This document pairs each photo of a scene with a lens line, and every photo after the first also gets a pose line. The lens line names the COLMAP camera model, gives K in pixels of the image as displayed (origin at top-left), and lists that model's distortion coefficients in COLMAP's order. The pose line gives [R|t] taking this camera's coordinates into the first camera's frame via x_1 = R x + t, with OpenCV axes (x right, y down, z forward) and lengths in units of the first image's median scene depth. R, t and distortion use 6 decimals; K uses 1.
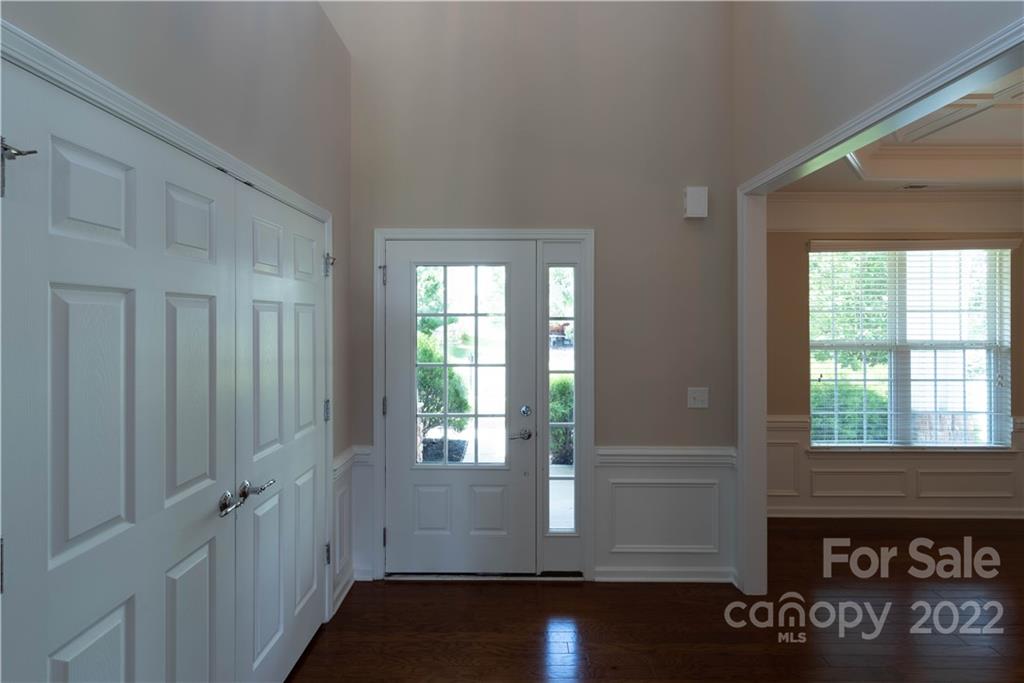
lens RADIAL K [[456.4, 0, 512.1], [0, 456.4, 318.4], [0, 0, 1]] dist [0.001205, 0.000134]
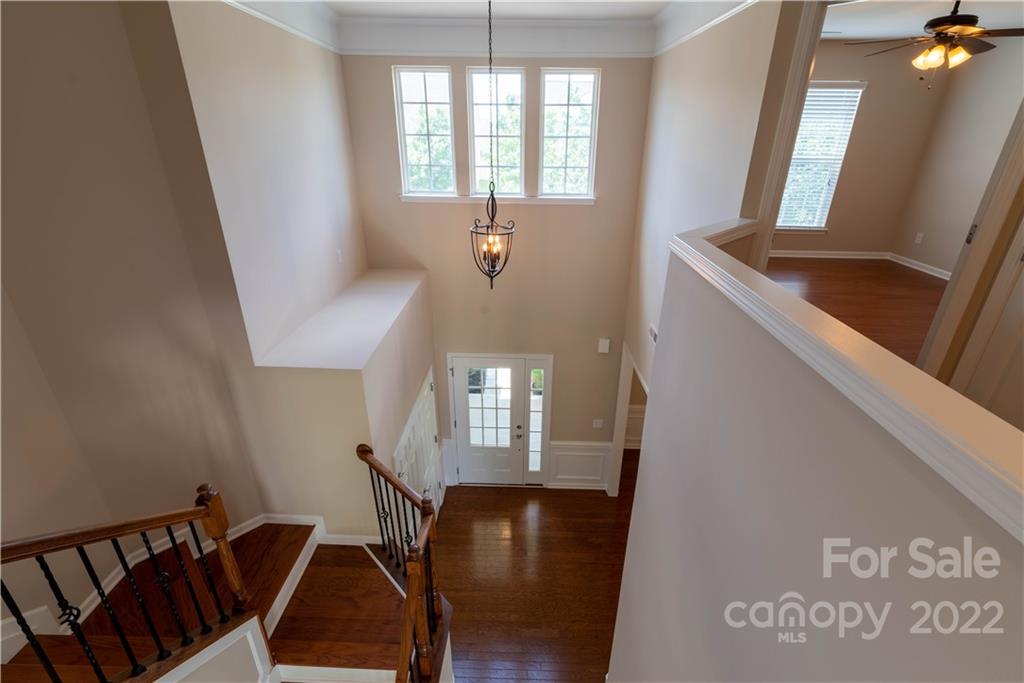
lens RADIAL K [[456.4, 0, 509.1], [0, 456.4, 326.2], [0, 0, 1]] dist [0.001205, 0.000134]
pose [[0.999597, 0.012711, -0.025399, 0.030821], [-0.001596, 0.917984, 0.396613, -1.114594], [0.028357, -0.396413, 0.917634, -0.828452]]
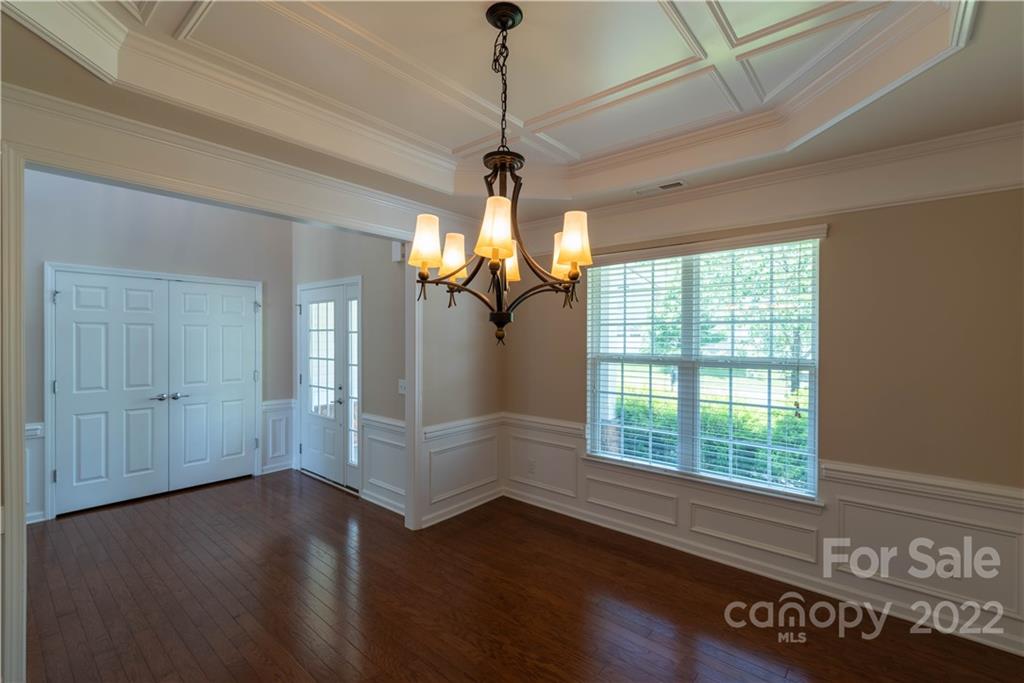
lens RADIAL K [[456.4, 0, 533.1], [0, 456.4, 338.3], [0, 0, 1]] dist [0.001205, 0.000134]
pose [[0.772846, 0.004869, -0.634575, 1.637734], [0.001185, 0.999958, 0.009115, 0.008111], [0.634592, -0.007797, 0.772808, 0.155816]]
